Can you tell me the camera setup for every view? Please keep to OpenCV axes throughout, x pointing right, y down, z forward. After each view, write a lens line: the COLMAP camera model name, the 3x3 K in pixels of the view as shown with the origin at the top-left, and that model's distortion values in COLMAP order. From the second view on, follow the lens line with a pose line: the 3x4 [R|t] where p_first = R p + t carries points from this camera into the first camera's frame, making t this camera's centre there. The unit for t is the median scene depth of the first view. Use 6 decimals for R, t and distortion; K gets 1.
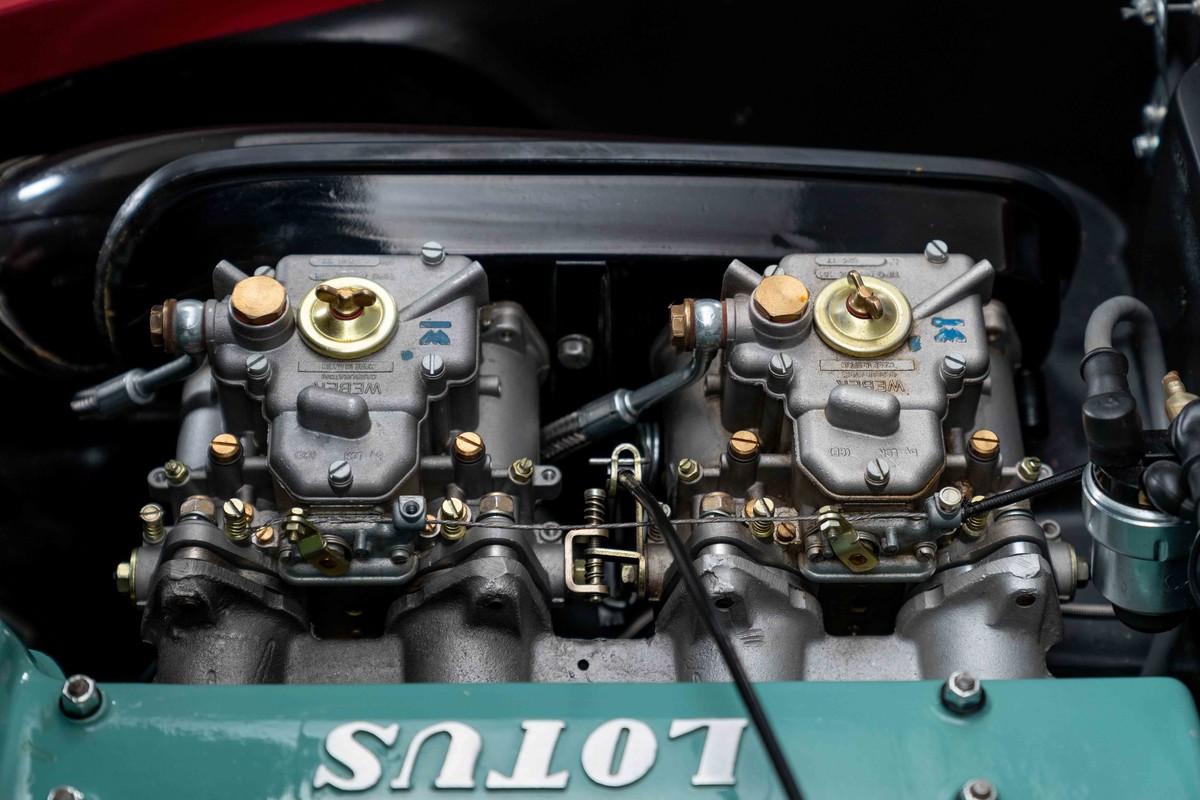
lens RADIAL K [[2402.8, 0, 600.7], [0, 2402.8, 401.4], [0, 0, 1]] dist [0.037552, 0.000000]
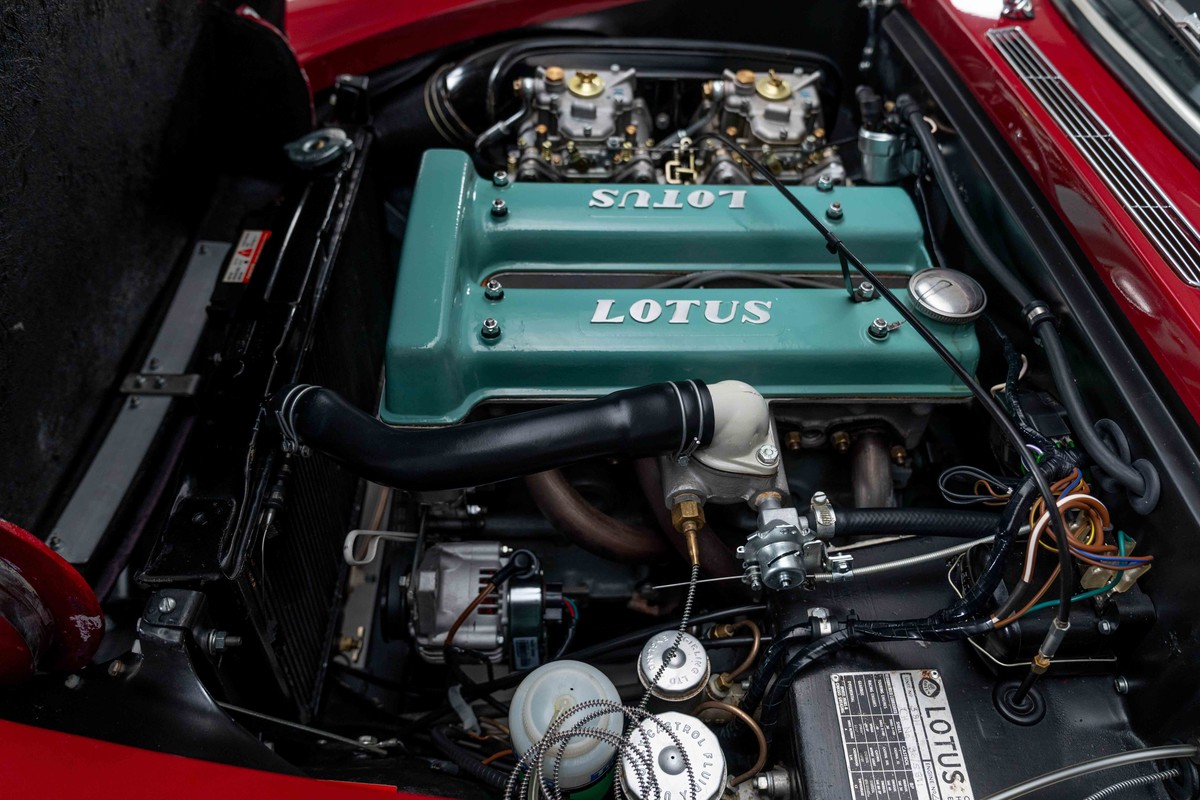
lens RADIAL K [[859.8, 0, 604.0], [0, 859.8, 391.6], [0, 0, 1]] dist [-0.029325, 0.017368]
pose [[0.999726, 0.002529, 0.023266, -0.107520], [-0.001879, 0.999608, -0.027926, 0.340652], [-0.023328, 0.027875, 0.999339, 0.039900]]
